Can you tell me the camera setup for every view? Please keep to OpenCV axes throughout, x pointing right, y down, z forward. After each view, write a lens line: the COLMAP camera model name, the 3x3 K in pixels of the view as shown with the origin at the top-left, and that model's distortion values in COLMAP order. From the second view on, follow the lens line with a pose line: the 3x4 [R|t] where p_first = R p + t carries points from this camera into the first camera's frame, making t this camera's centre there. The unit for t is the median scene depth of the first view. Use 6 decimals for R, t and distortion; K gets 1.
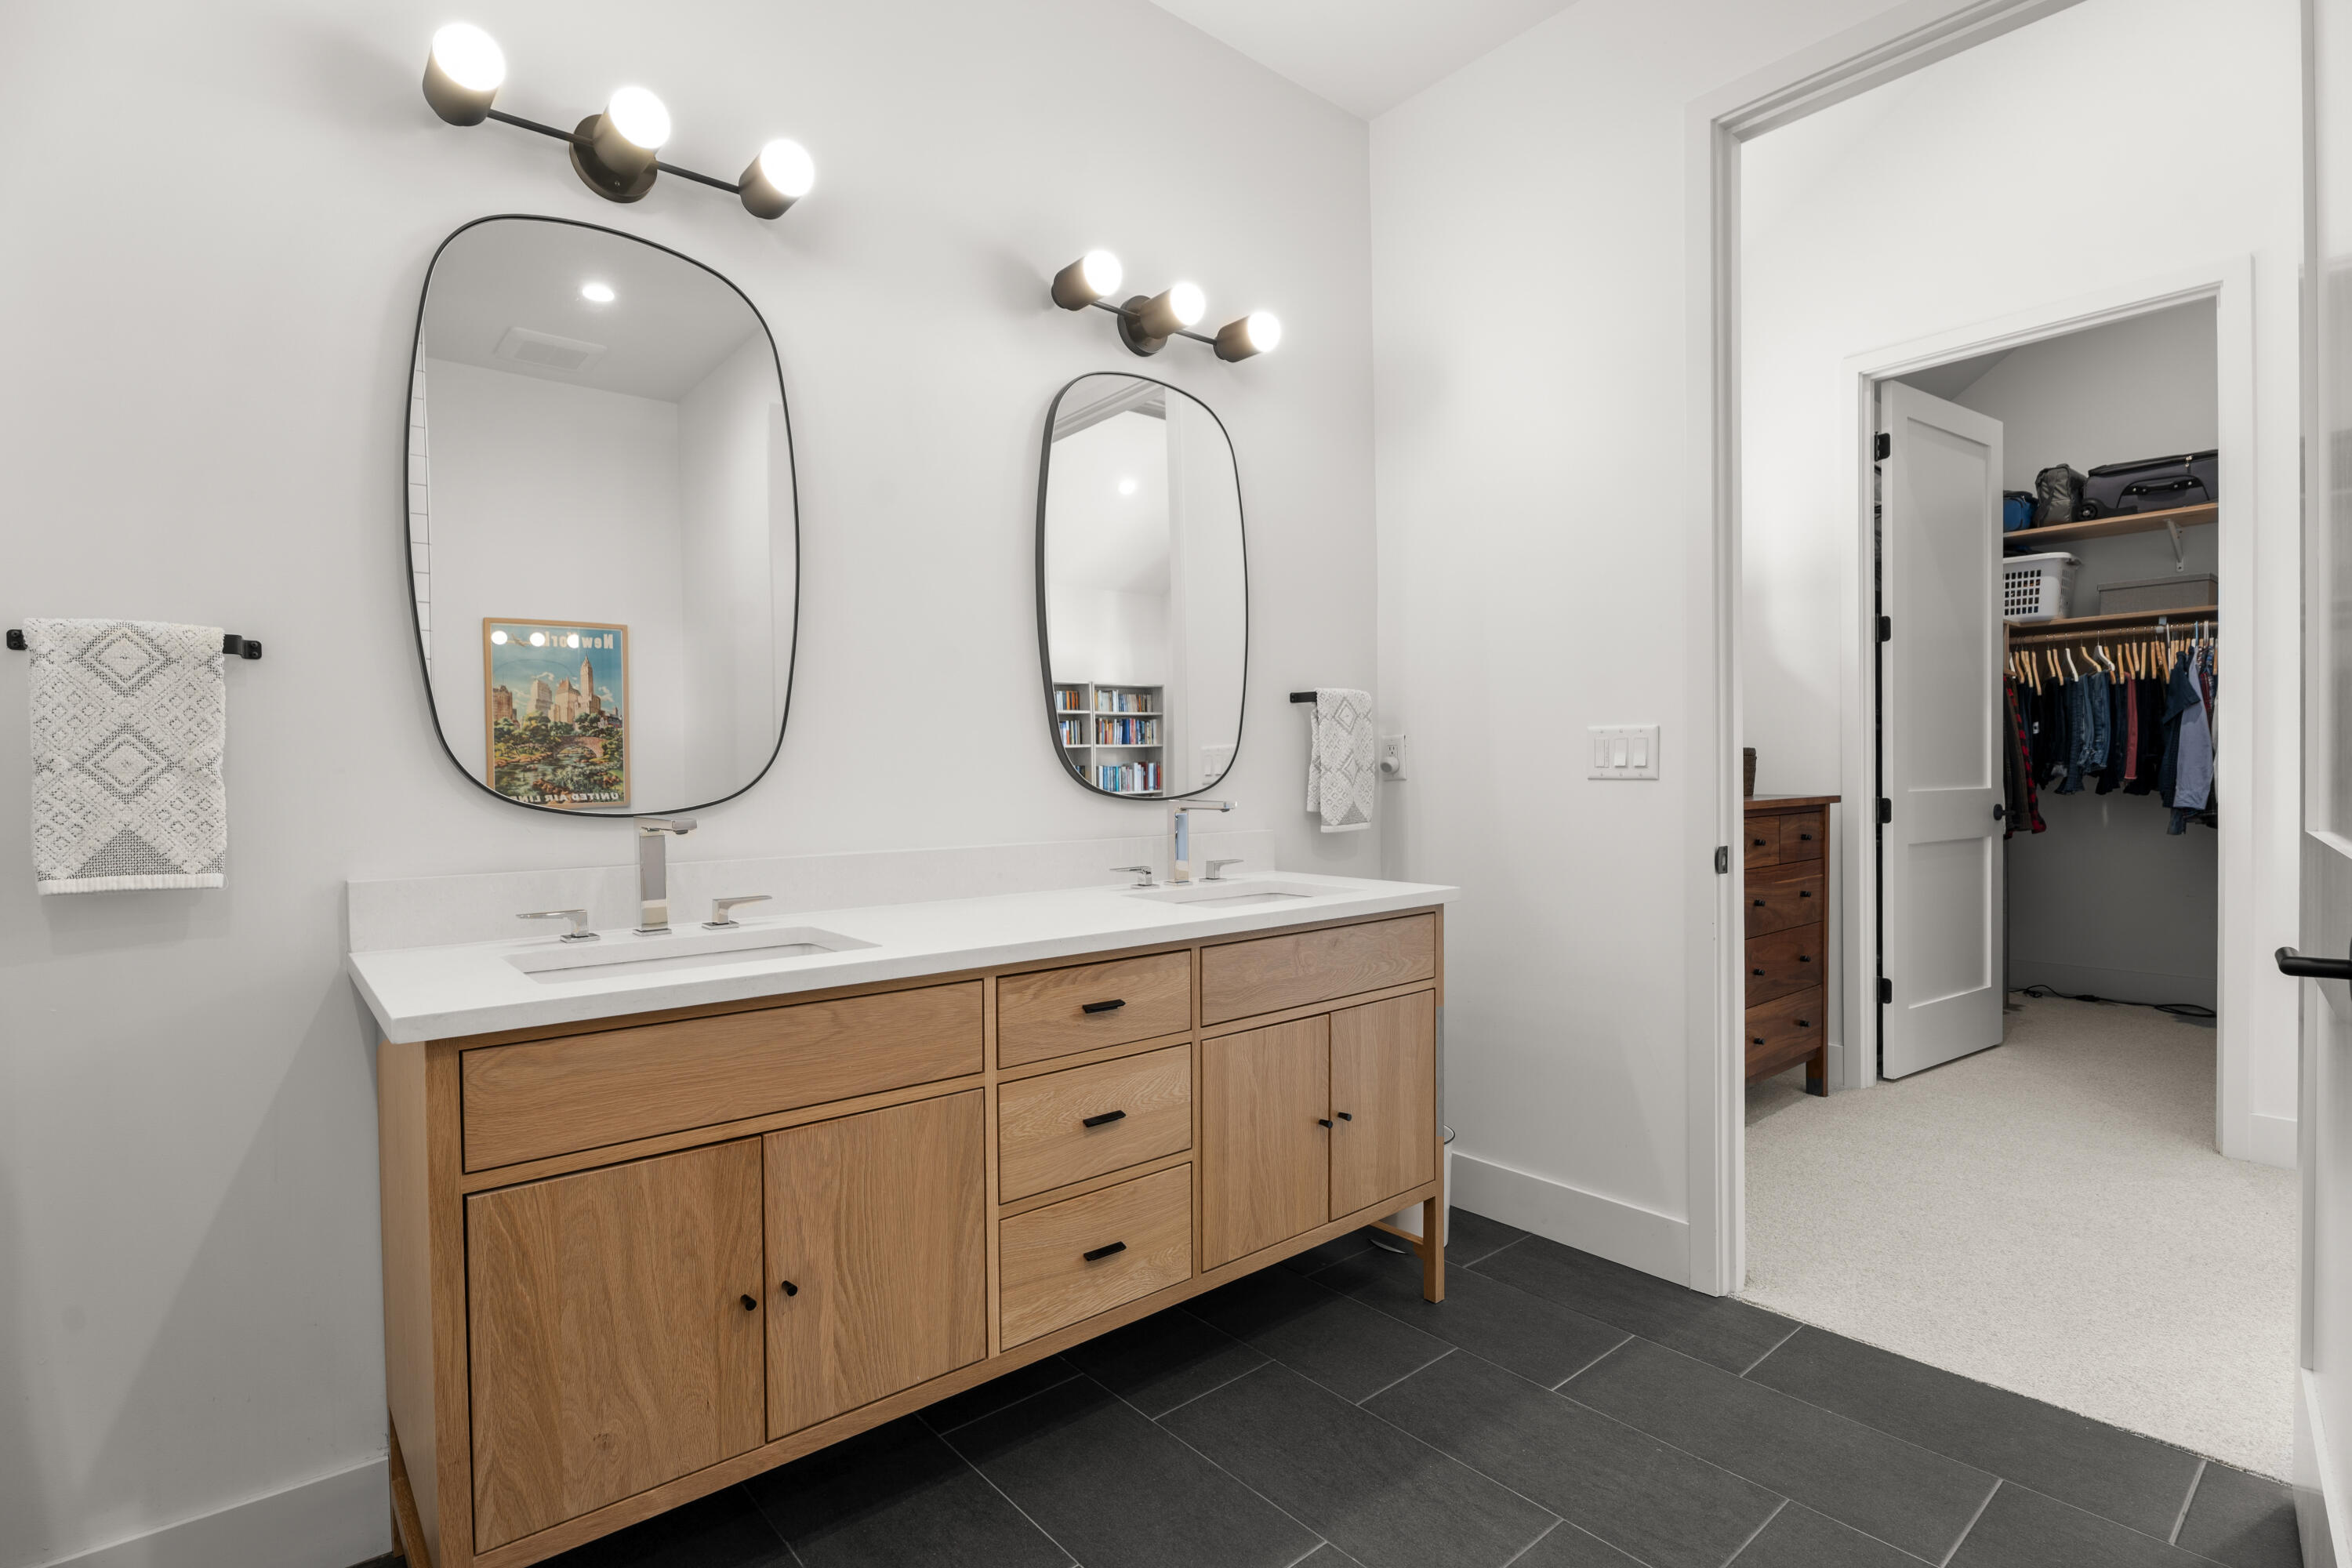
lens RADIAL K [[1134.5, 0, 1156.1], [0, 1134.5, 772.9], [0, 0, 1]] dist [-0.012465, -0.002625]
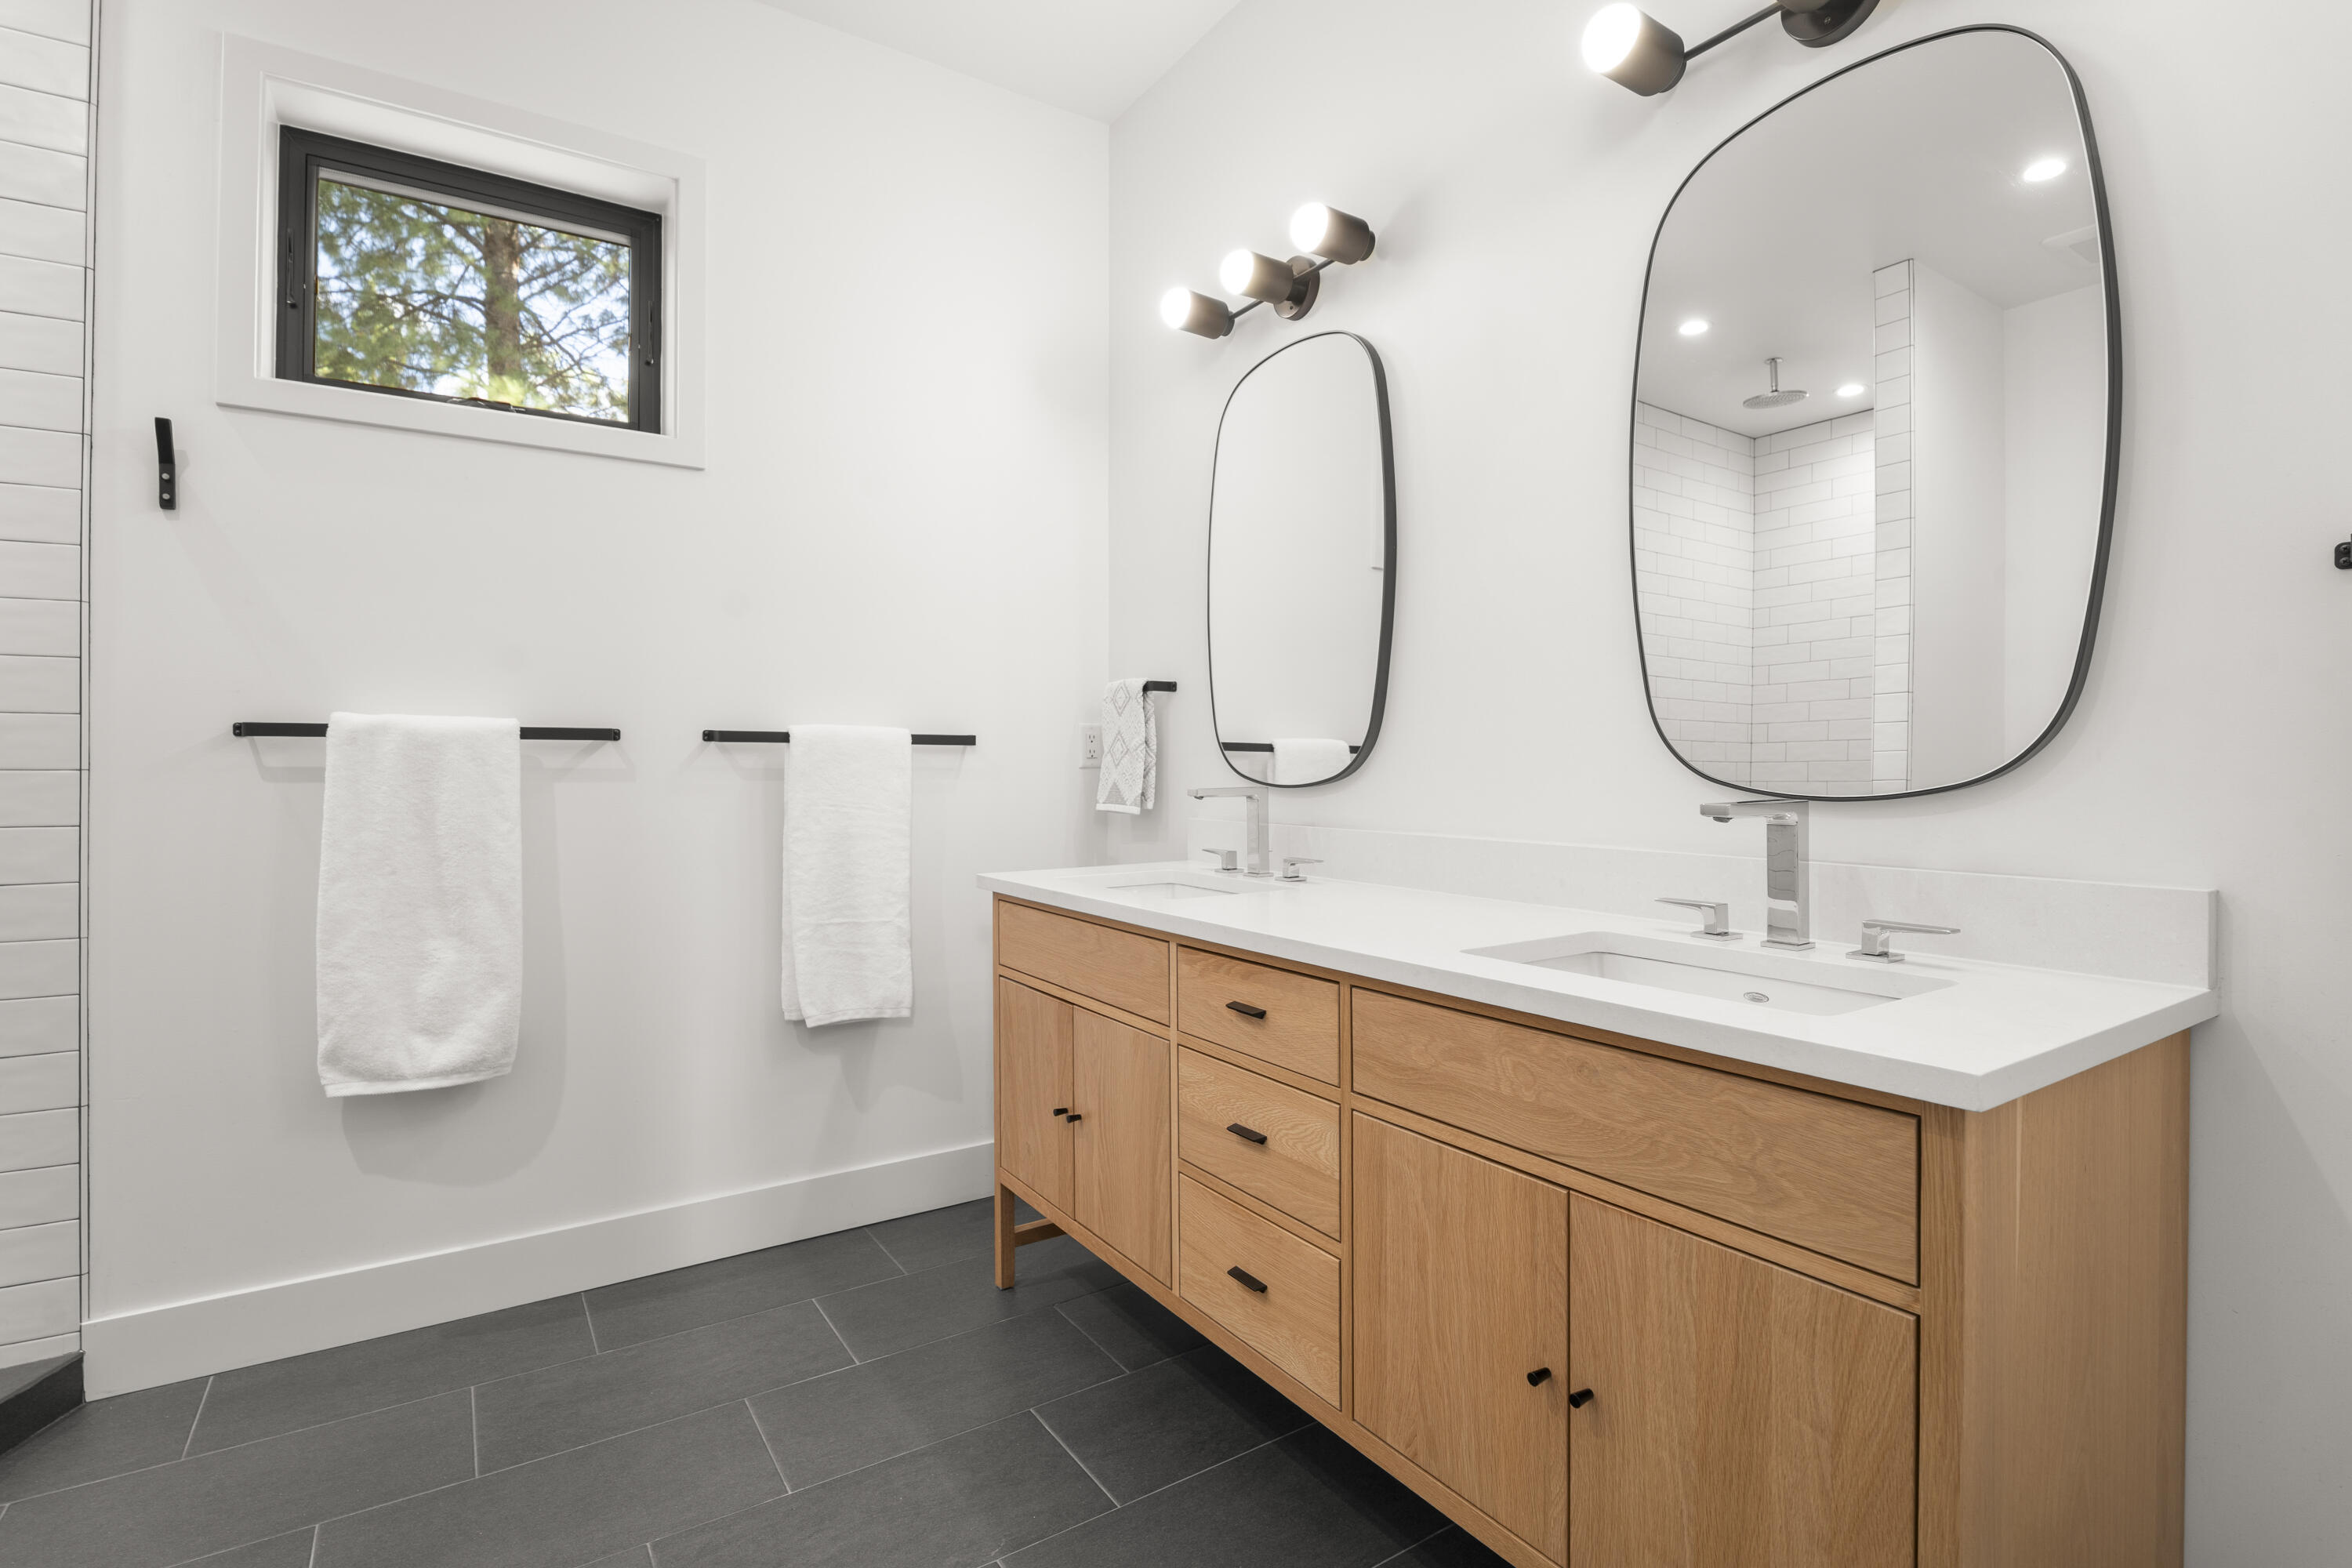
lens RADIAL K [[1134.5, 0, 1161.6], [0, 1134.5, 771.8], [0, 0, 1]] dist [-0.012465, -0.002625]
pose [[-0.121678, 0.010887, -0.992510, 0.909402], [-0.011773, 0.999854, 0.012411, 0.003946], [0.992500, 0.013195, -0.121532, 1.093321]]
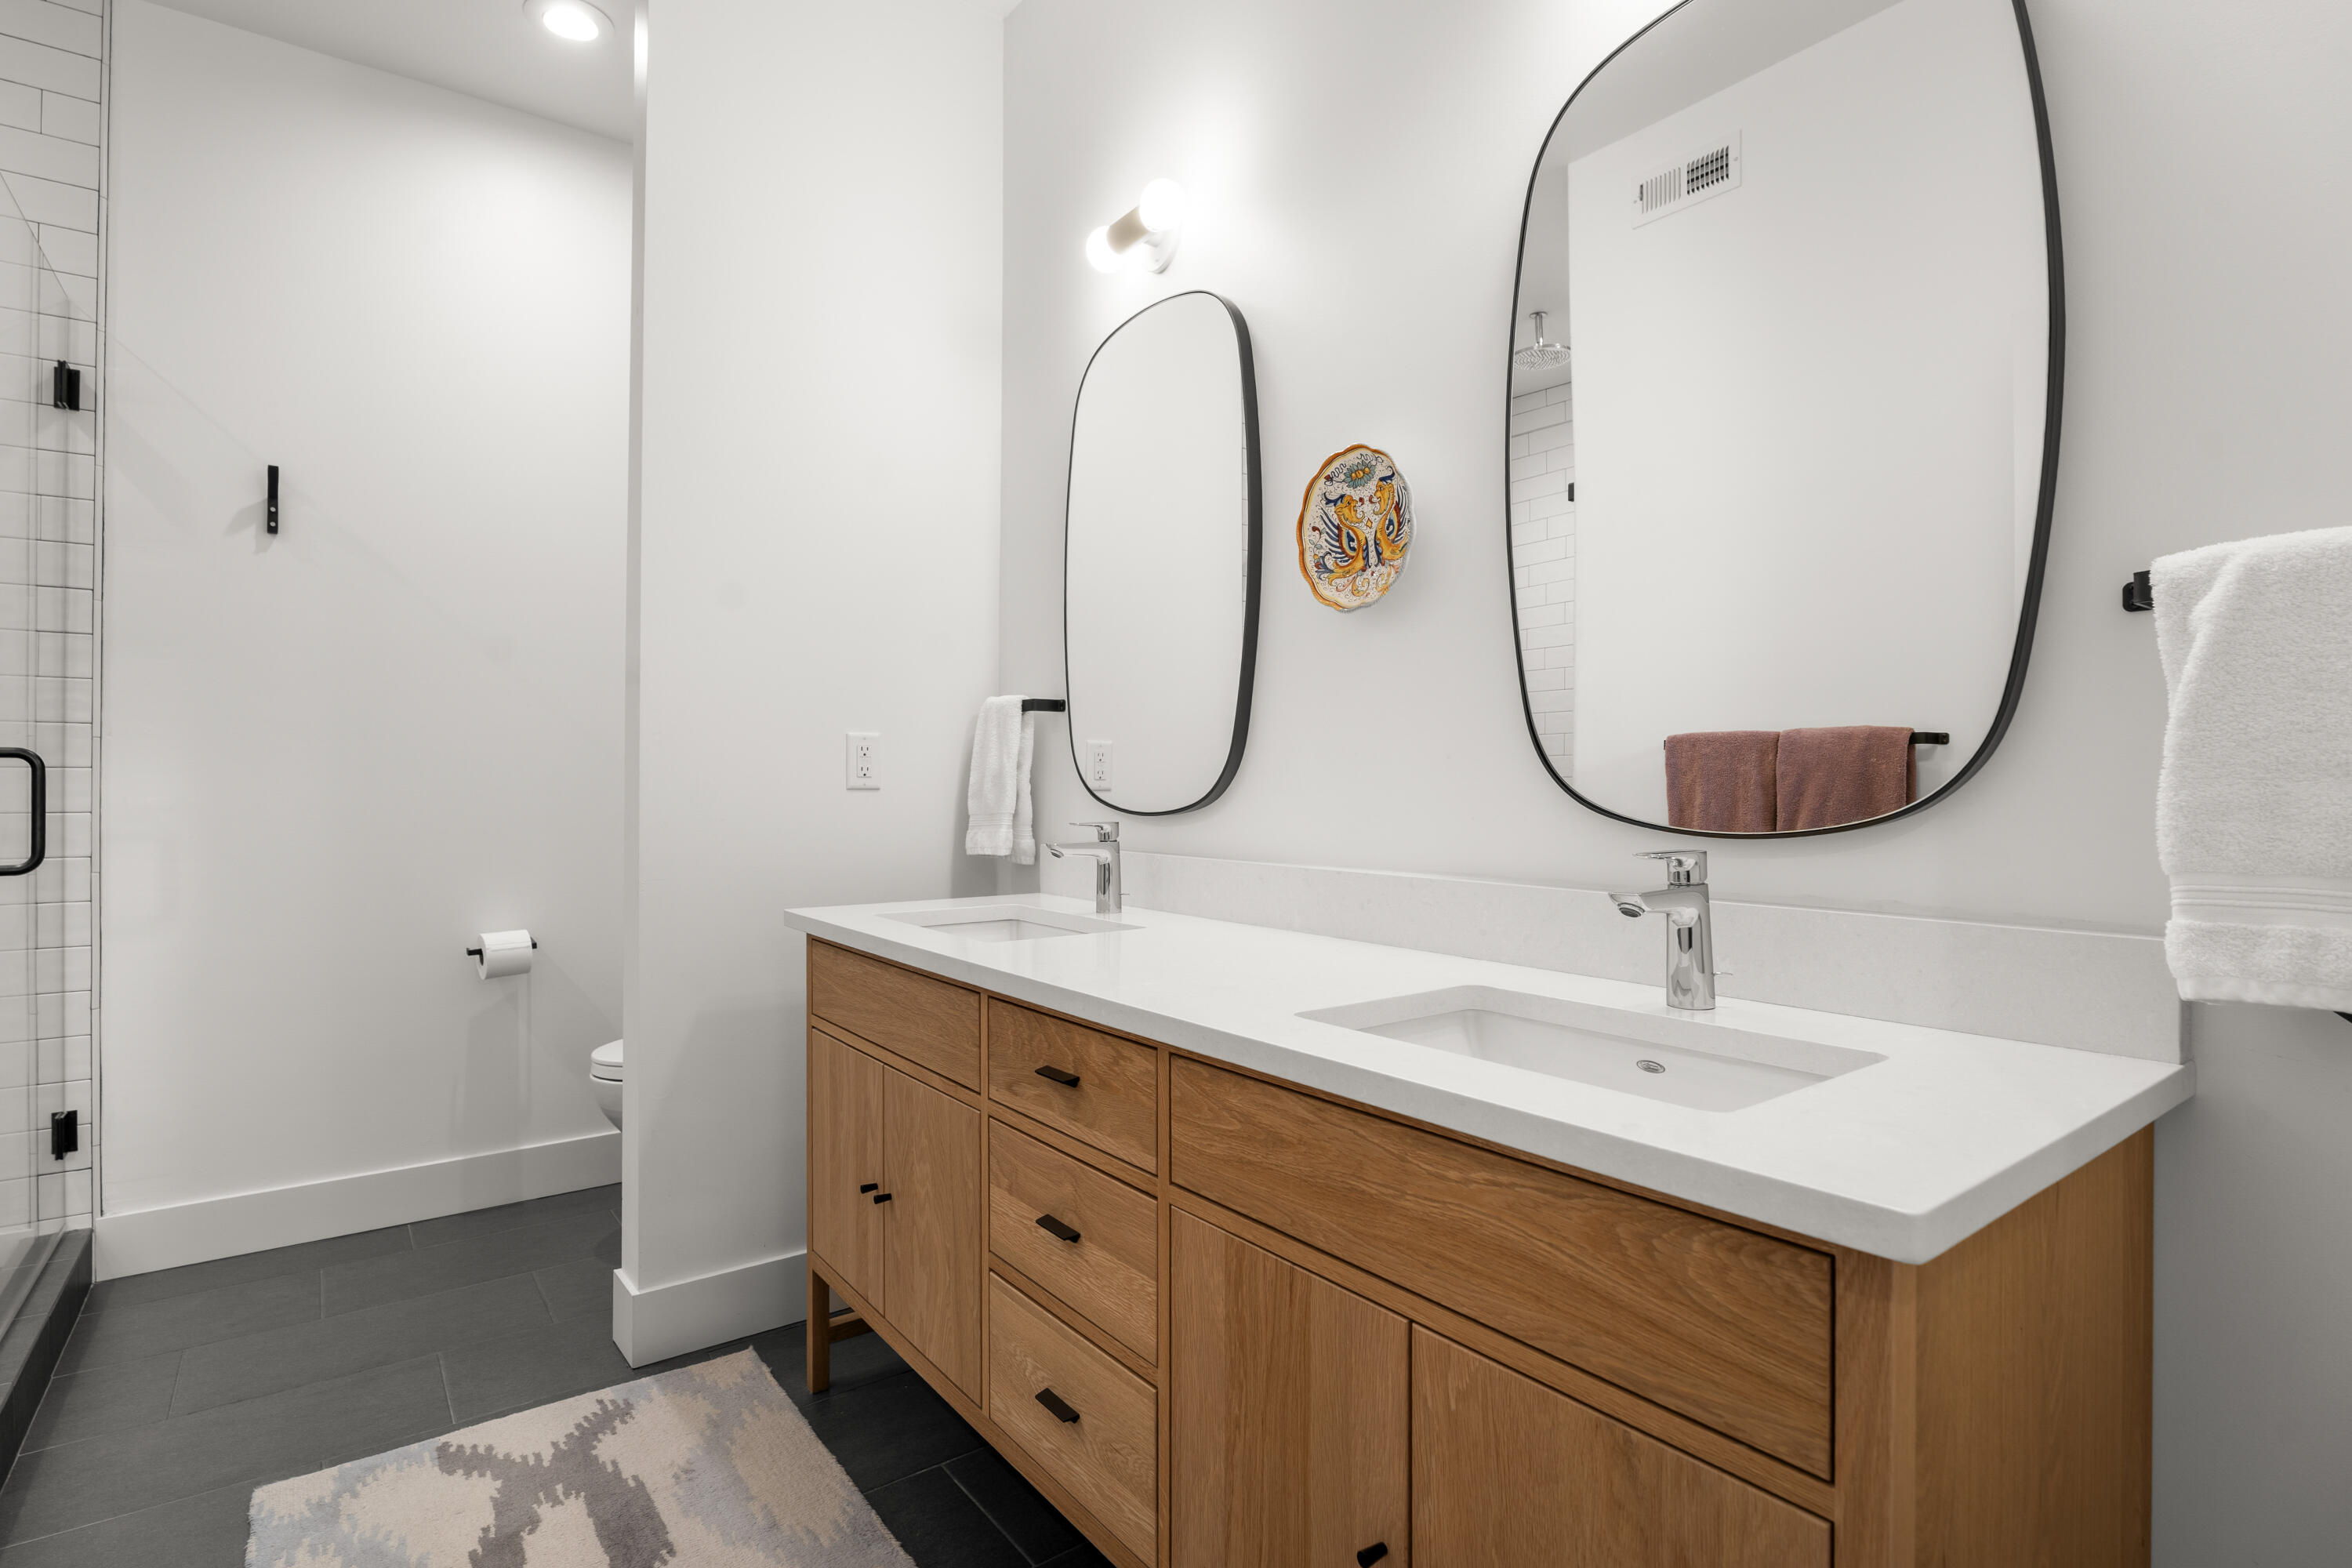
lens RADIAL K [[1134.5, 0, 1186.6], [0, 1134.5, 782.7], [0, 0, 1]] dist [-0.012465, -0.002625]
pose [[-0.050250, -0.004655, -0.998726, 0.743279], [-0.020544, 0.999782, -0.003626, 0.009073], [0.998525, 0.020336, -0.050334, 1.177549]]
